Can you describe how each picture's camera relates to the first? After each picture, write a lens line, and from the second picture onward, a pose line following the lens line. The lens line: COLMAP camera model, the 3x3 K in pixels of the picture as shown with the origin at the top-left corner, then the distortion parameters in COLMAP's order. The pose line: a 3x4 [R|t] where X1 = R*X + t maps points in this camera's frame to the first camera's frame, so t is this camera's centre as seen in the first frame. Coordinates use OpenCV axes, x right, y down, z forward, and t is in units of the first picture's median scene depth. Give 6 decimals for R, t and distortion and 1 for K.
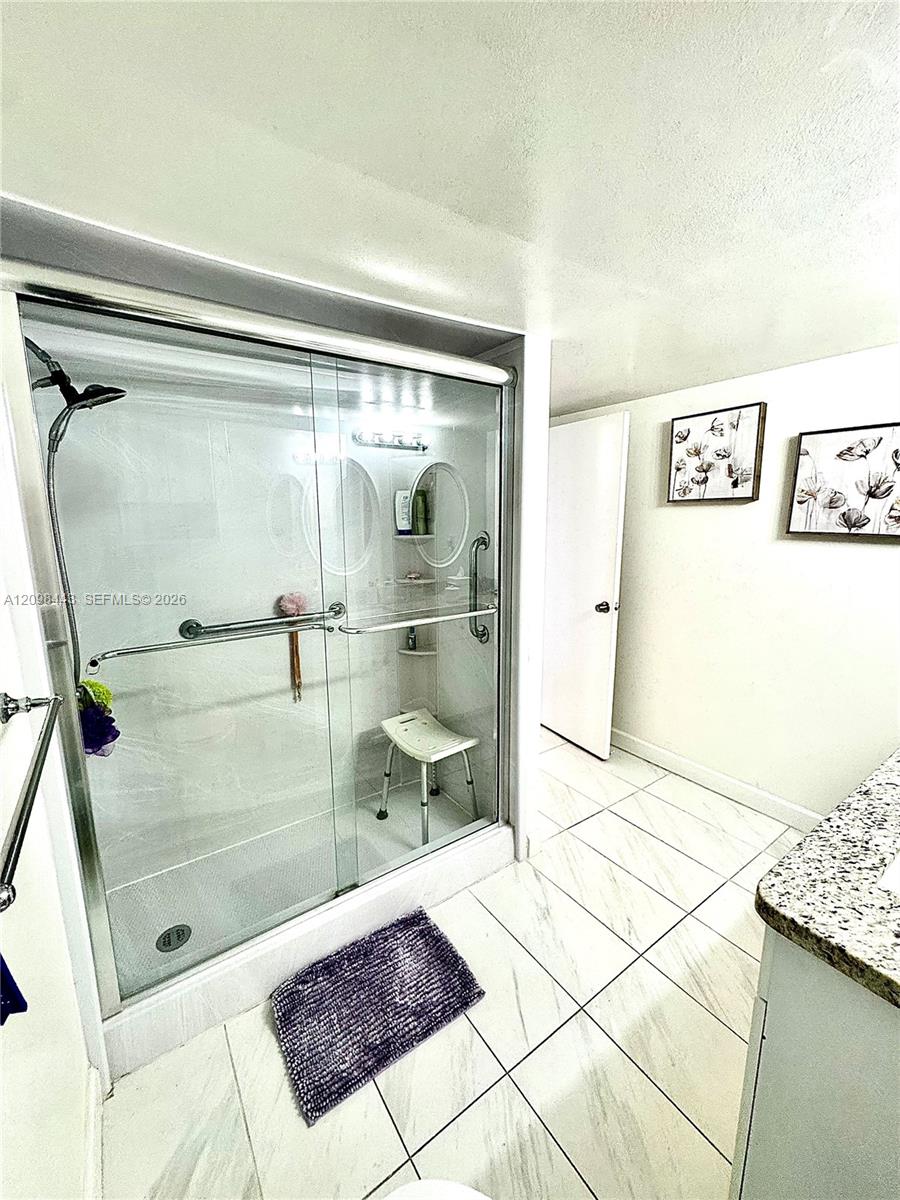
lens RADIAL K [[482.7, 0, 450.8], [0, 482.7, 600.1], [0, 0, 1]] dist [-0.002165, -0.000145]
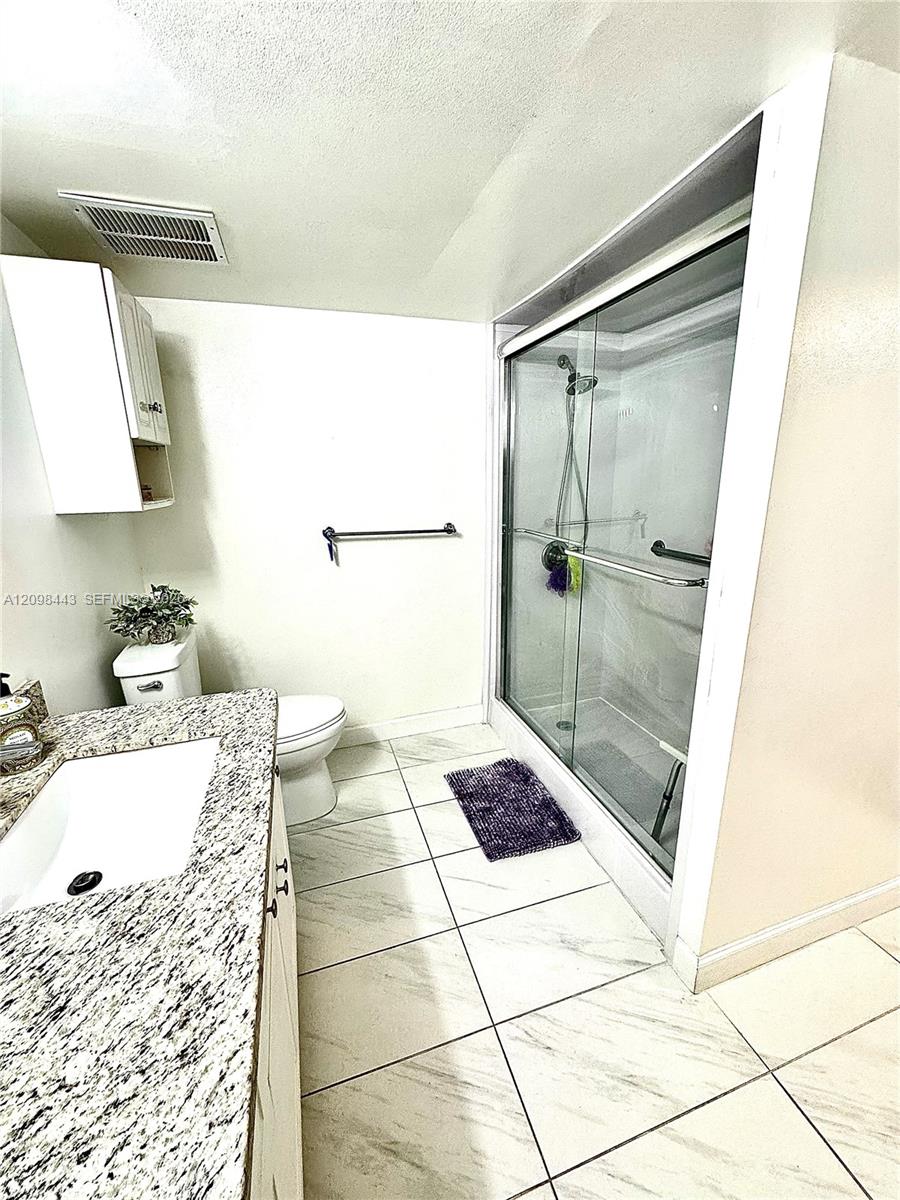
lens RADIAL K [[482.7, 0, 452.8], [0, 482.7, 598.8], [0, 0, 1]] dist [-0.002165, -0.000145]
pose [[-0.296533, 0.251901, -0.921202, 1.375264], [-0.154857, 0.939140, 0.306654, -0.206283], [0.942384, 0.233587, -0.239478, 1.377729]]
